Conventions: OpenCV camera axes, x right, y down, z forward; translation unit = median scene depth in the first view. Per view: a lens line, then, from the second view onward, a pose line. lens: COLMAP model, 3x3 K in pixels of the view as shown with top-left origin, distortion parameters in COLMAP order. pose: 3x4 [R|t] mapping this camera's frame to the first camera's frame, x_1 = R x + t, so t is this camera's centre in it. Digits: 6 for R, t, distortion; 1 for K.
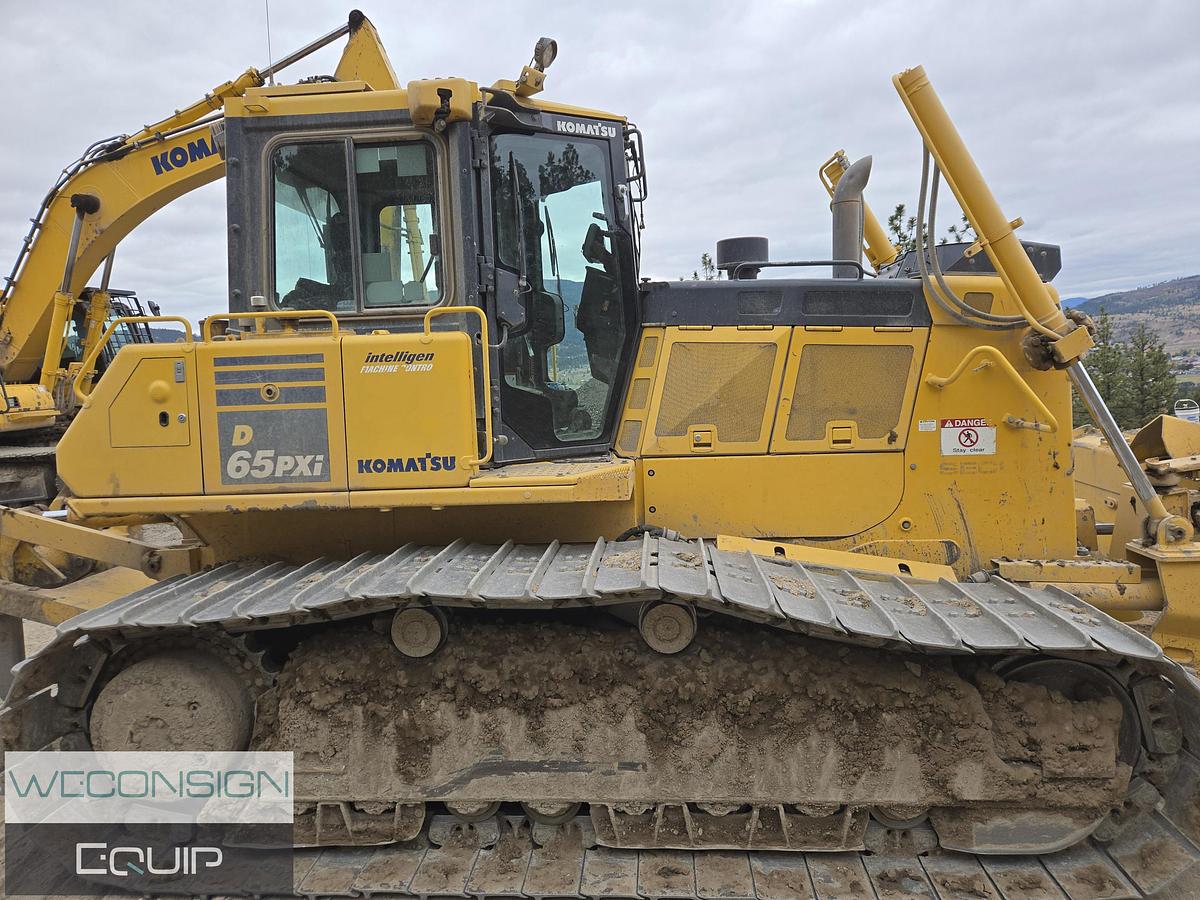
lens RADIAL K [[801.5, 0, 603.5], [0, 801.5, 452.9], [0, 0, 1]] dist [0.069958, -0.055829]
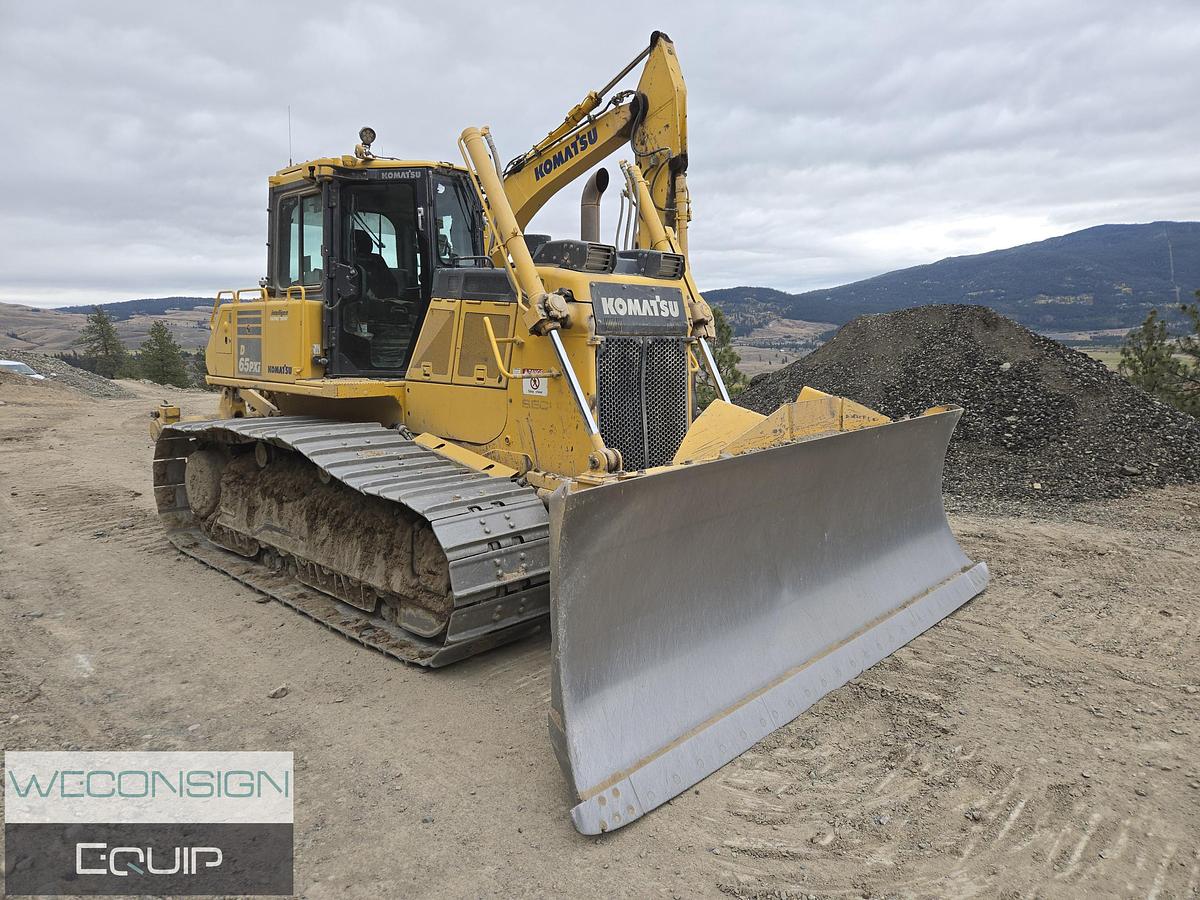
lens RADIAL K [[801.4, 0, 595.6], [0, 801.4, 443.4], [0, 0, 1]] dist [0.074570, -0.059662]
pose [[0.768559, 0.126310, -0.627186, 1.502569], [-0.101434, 0.991975, 0.075477, -0.031981], [0.631687, 0.005609, 0.775204, -0.009502]]
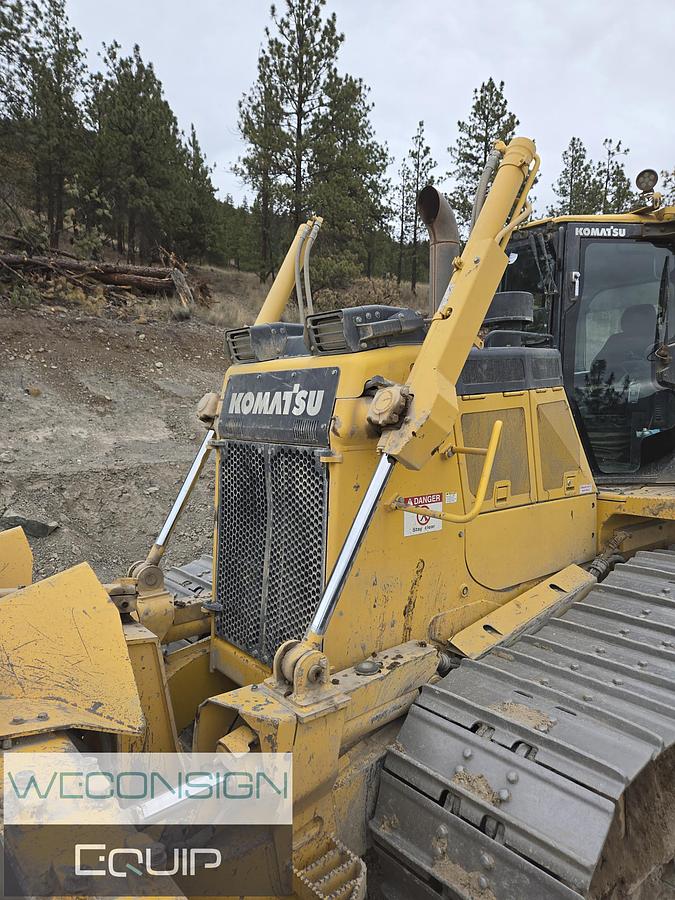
lens RADIAL K [[601.1, 0, 341.6], [0, 601.1, 453.6], [0, 0, 1]] dist [0.074570, -0.059662]
pose [[-0.720736, 0.095909, -0.686543, 1.086325], [-0.042390, 0.982431, 0.181746, -0.258771], [0.691912, 0.160093, -0.704008, 1.814455]]
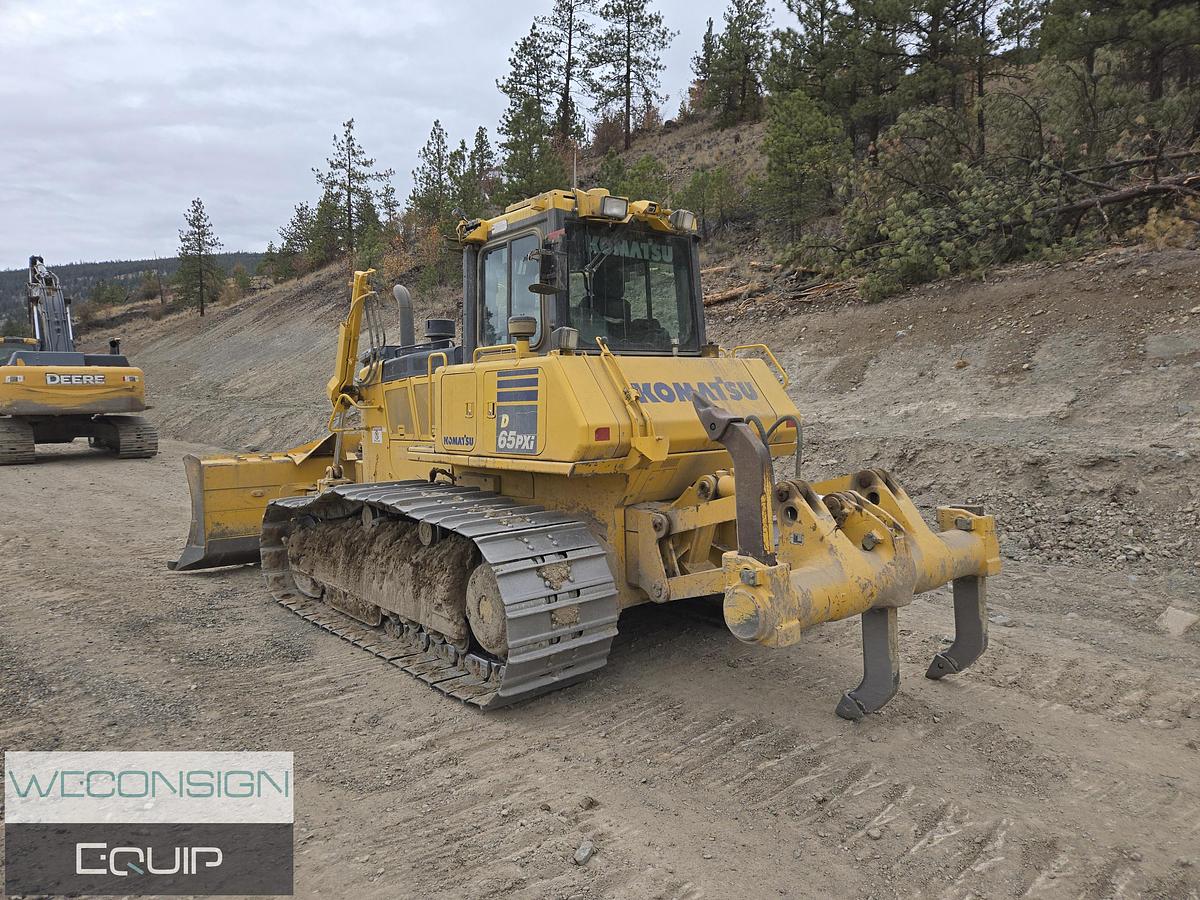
lens RADIAL K [[793.7, 0, 596.3], [0, 793.7, 456.4], [0, 0, 1]] dist [0.065638, -0.052601]
pose [[-0.690172, 0.008020, 0.723601, -1.606007], [0.130745, 0.984864, 0.113789, -0.169059], [-0.711736, 0.173141, -0.680774, 2.497038]]
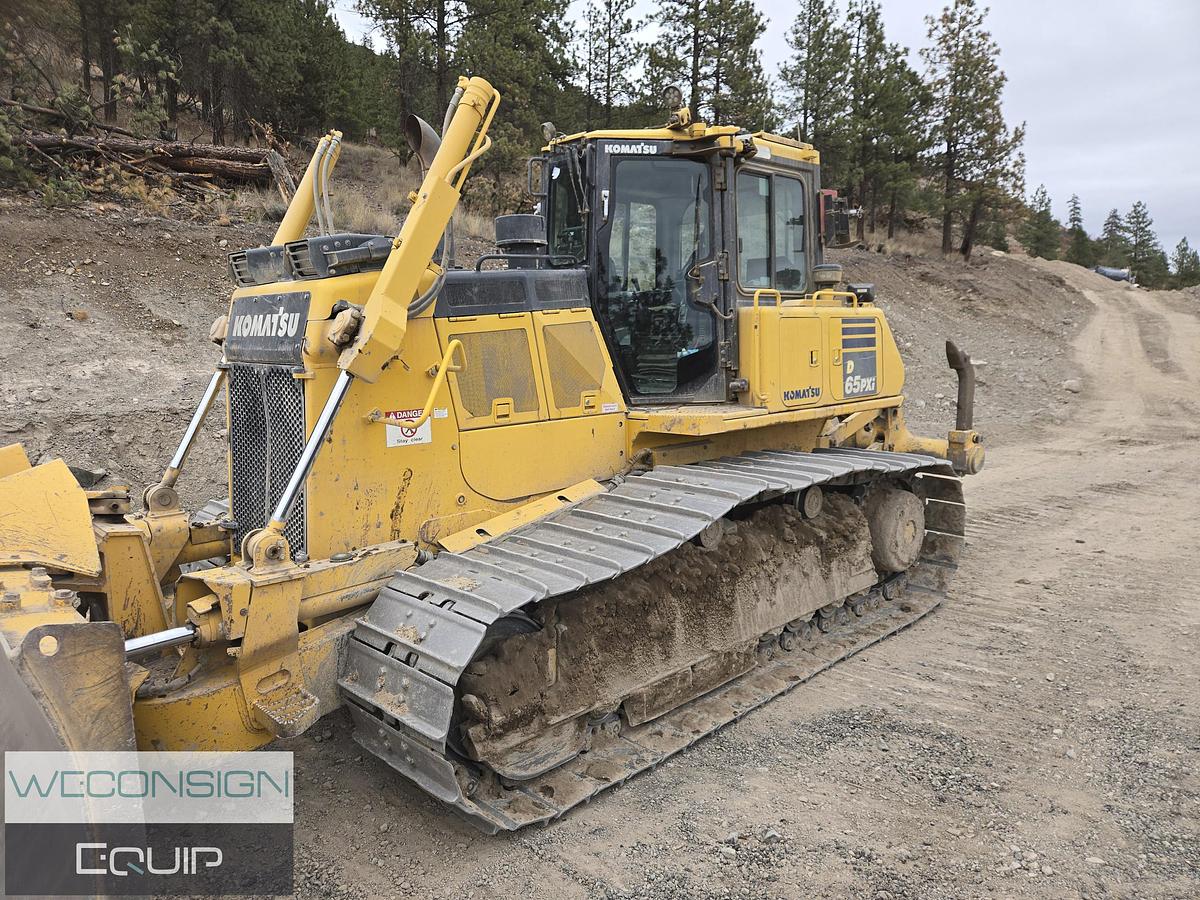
lens RADIAL K [[800.6, 0, 581.8], [0, 800.6, 450.4], [0, 0, 1]] dist [0.084073, -0.072089]
pose [[-0.678427, 0.157149, -0.717663, 1.135854], [-0.036527, 0.968431, 0.246591, -0.300876], [0.733759, 0.193509, -0.651269, 2.263284]]
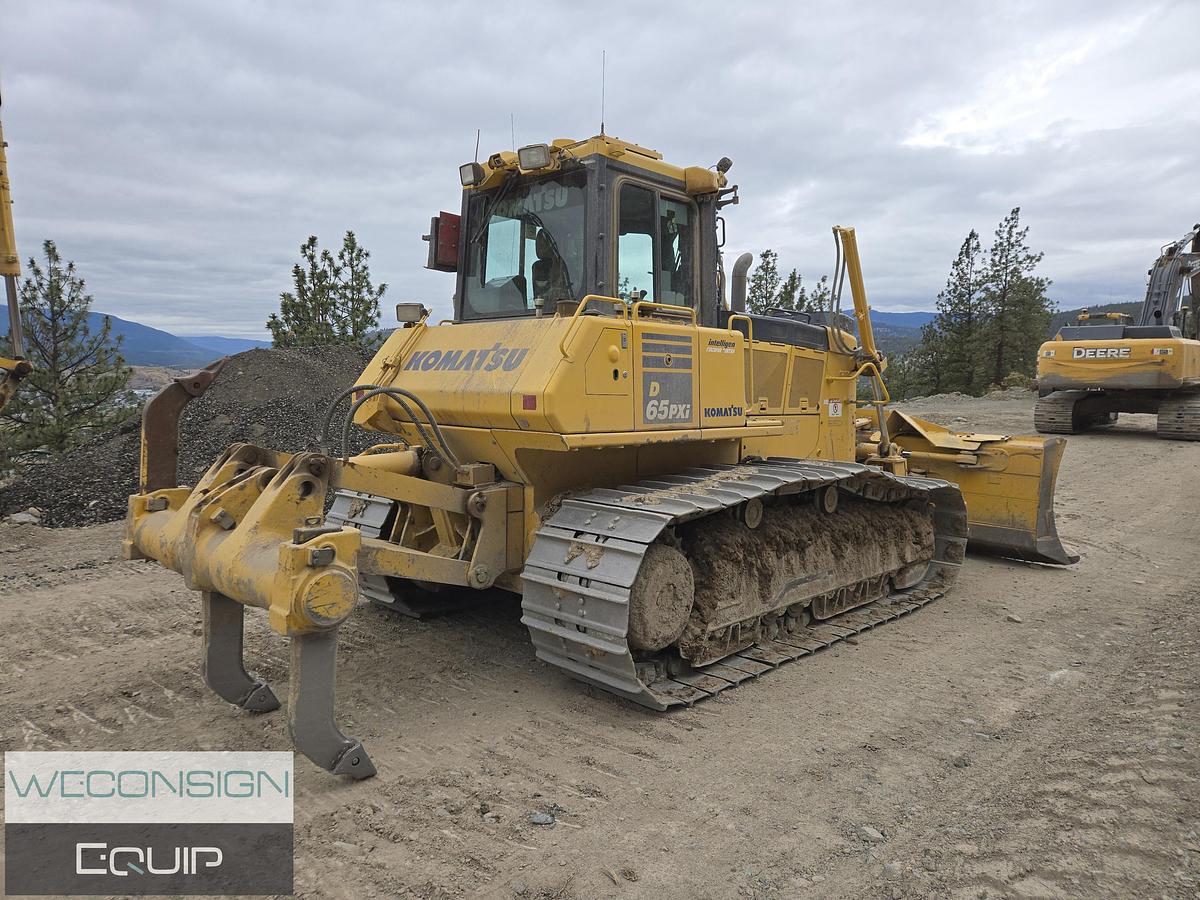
lens RADIAL K [[802.2, 0, 603.7], [0, 802.2, 447.1], [0, 0, 1]] dist [0.075464, -0.062870]
pose [[0.639435, -0.008902, 0.768793, -1.554895], [0.040959, 0.998907, -0.022501, 0.105697], [-0.767753, 0.045877, 0.639101, 0.173882]]
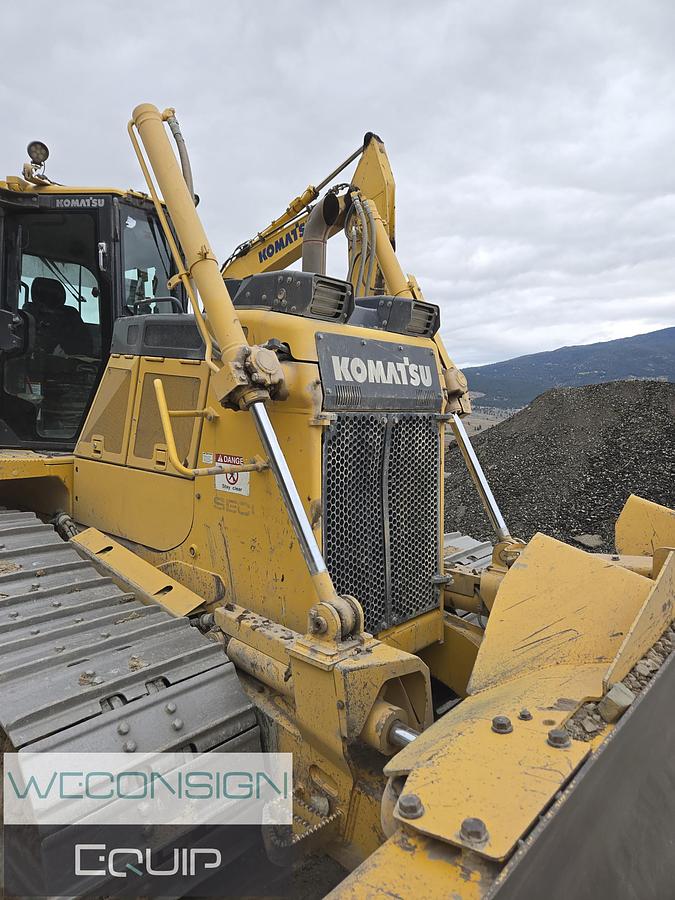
lens RADIAL K [[601.6, 0, 329.8], [0, 601.6, 449.3], [0, 0, 1]] dist [0.075464, -0.062870]
pose [[0.791632, 0.115181, -0.600044, 1.036252], [-0.125245, 0.991807, 0.025147, -0.087846], [0.598024, 0.055245, 0.799572, 0.518305]]
